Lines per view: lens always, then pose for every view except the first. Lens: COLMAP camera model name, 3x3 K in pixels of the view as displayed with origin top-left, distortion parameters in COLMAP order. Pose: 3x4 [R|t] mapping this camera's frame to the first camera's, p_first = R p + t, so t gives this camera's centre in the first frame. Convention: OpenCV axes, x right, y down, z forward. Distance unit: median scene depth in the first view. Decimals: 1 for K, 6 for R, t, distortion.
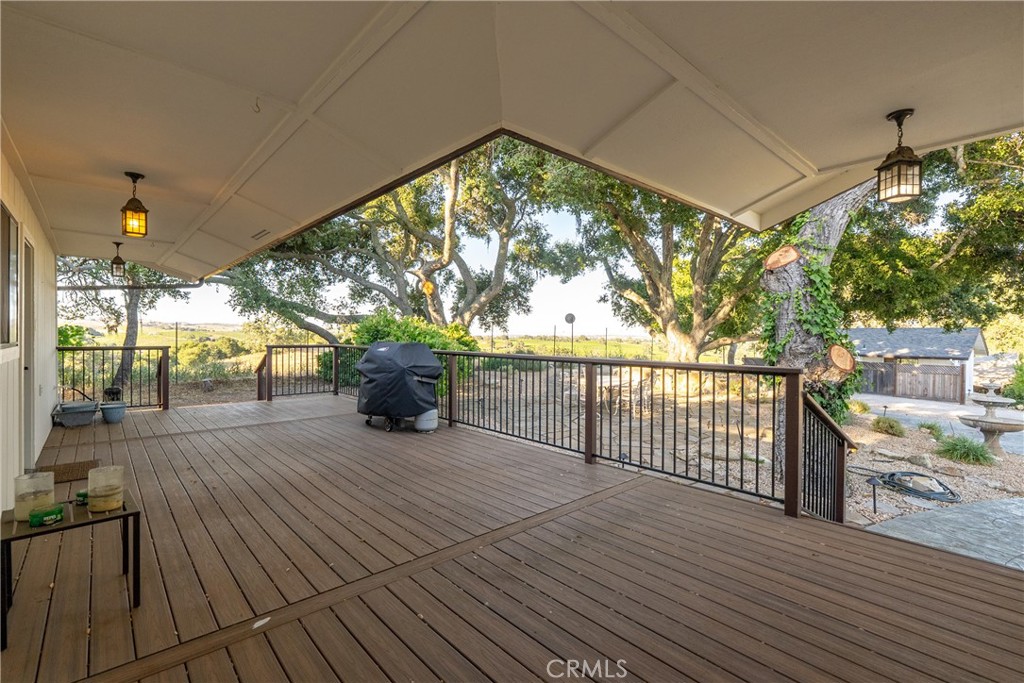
lens RADIAL K [[464.7, 0, 514.1], [0, 464.7, 340.5], [0, 0, 1]] dist [-0.006973, 0.000981]
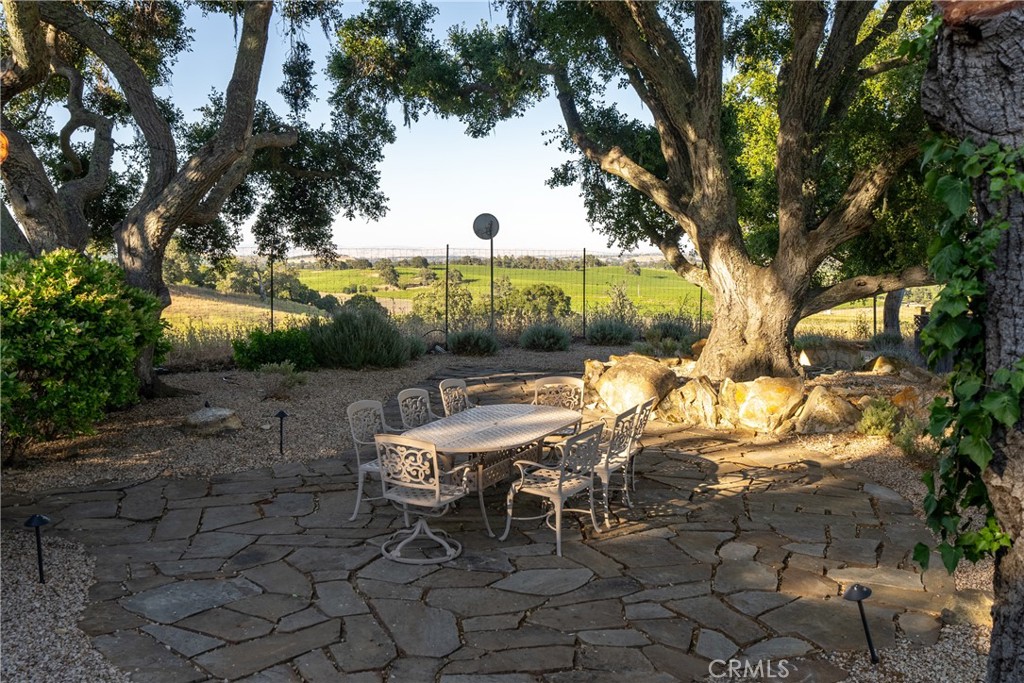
lens RADIAL K [[1029.8, 0, 511.3], [0, 1029.8, 340.2], [0, 0, 1]] dist [0.010642, 0.000000]
pose [[0.997078, -0.021912, 0.073184, 0.089004], [0.016848, 0.997466, 0.069117, -0.013704], [-0.074513, -0.067682, 0.994921, 0.155724]]
